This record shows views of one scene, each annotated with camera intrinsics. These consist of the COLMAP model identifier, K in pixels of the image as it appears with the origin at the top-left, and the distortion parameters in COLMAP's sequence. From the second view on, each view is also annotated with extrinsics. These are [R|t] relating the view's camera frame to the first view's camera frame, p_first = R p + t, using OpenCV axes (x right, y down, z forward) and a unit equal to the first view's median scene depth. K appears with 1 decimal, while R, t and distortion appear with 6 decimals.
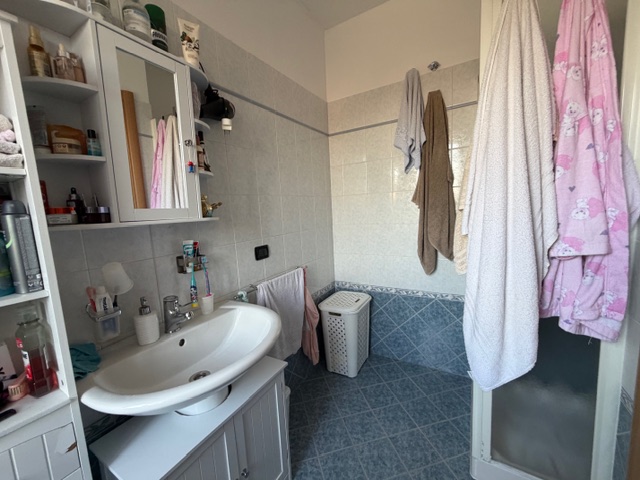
lens RADIAL K [[256.1, 0, 317.6], [0, 256.1, 239.8], [0, 0, 1]] dist [0.000039, 0.000157]
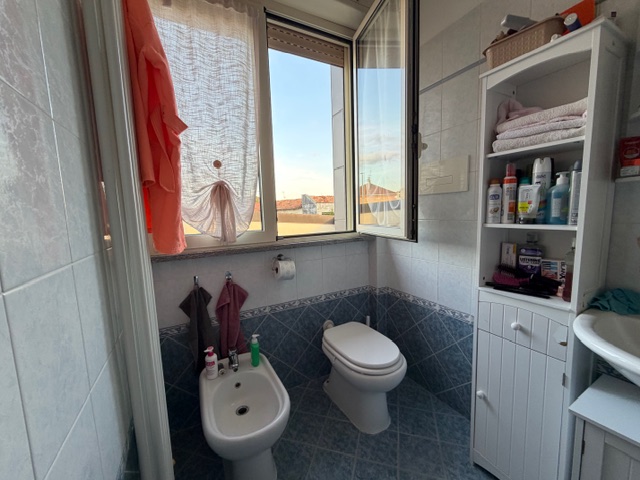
lens RADIAL K [[255.5, 0, 317.2], [0, 255.5, 240.1], [0, 0, 1]] dist [0.000380, -0.000186]
pose [[-0.518763, 0.165125, -0.838820, 0.437931], [-0.041277, 0.975188, 0.217496, 0.016612], [0.853921, 0.147453, -0.499076, 0.267976]]
